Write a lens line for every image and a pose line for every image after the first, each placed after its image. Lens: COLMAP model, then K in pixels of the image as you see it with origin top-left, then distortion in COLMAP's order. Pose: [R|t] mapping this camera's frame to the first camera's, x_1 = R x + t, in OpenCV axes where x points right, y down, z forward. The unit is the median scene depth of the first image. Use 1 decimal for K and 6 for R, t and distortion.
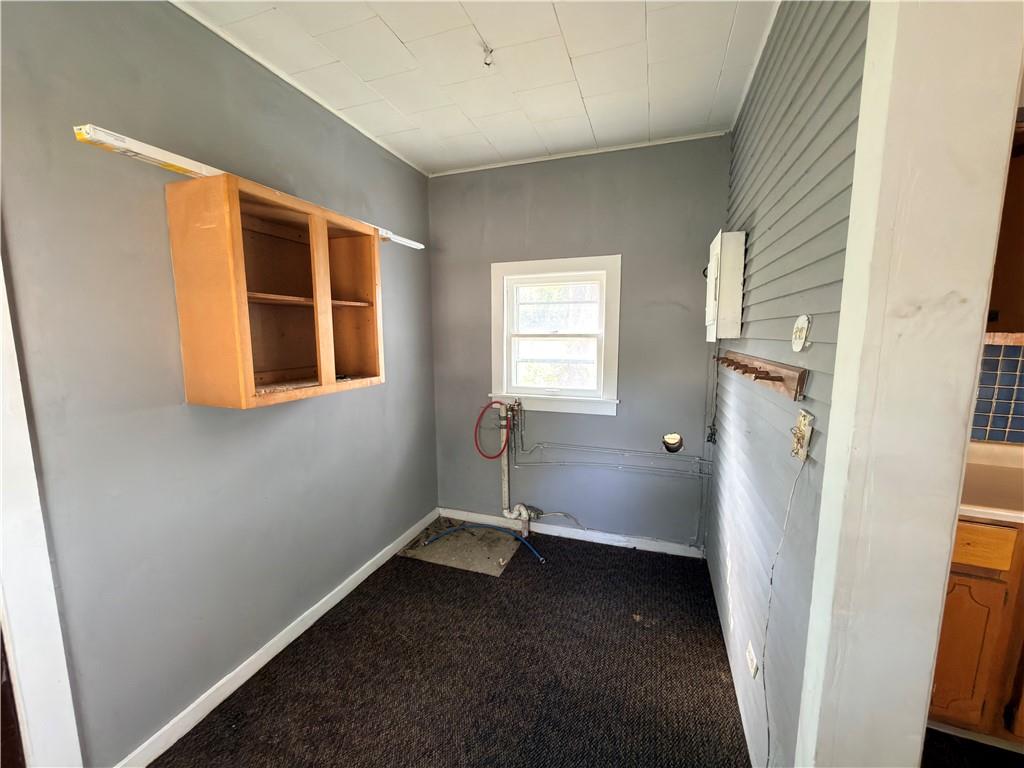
lens RADIAL K [[409.1, 0, 513.8], [0, 409.1, 383.2], [0, 0, 1]] dist [-0.000527, 0.000109]
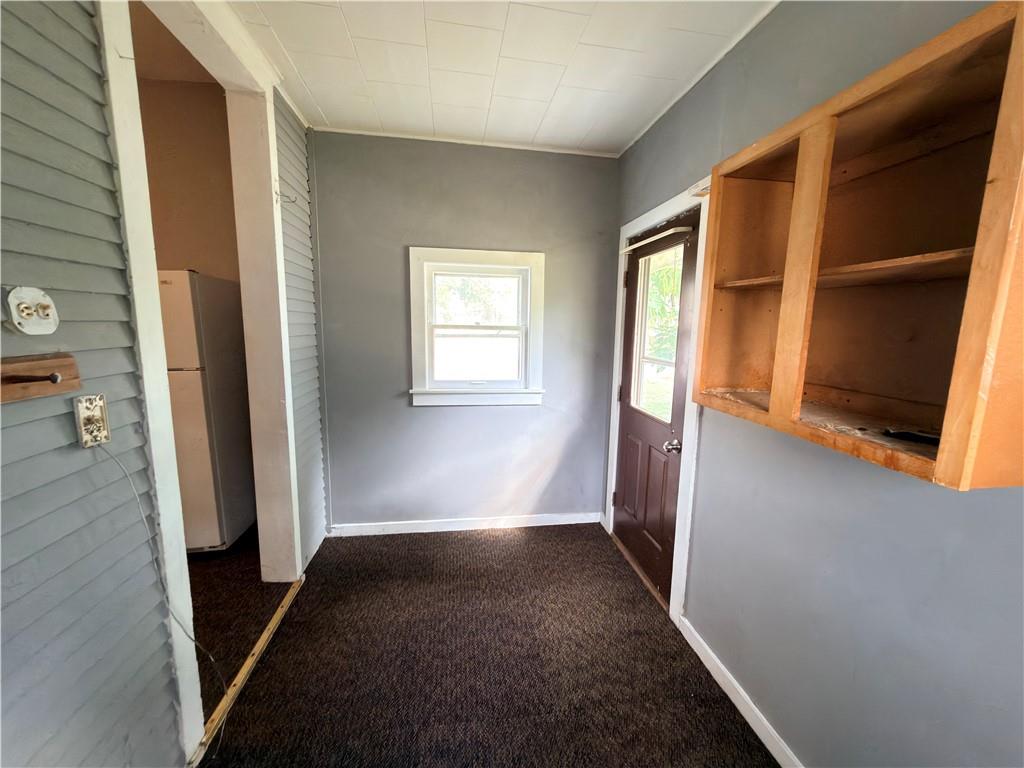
lens RADIAL K [[409.1, 0, 513.8], [0, 409.1, 383.2], [0, 0, 1]] dist [-0.000527, 0.000109]
pose [[0.878575, -0.045803, 0.475402, -0.295271], [0.034049, 0.998865, 0.033311, -0.012280], [-0.476389, -0.013079, 0.879138, 0.087084]]
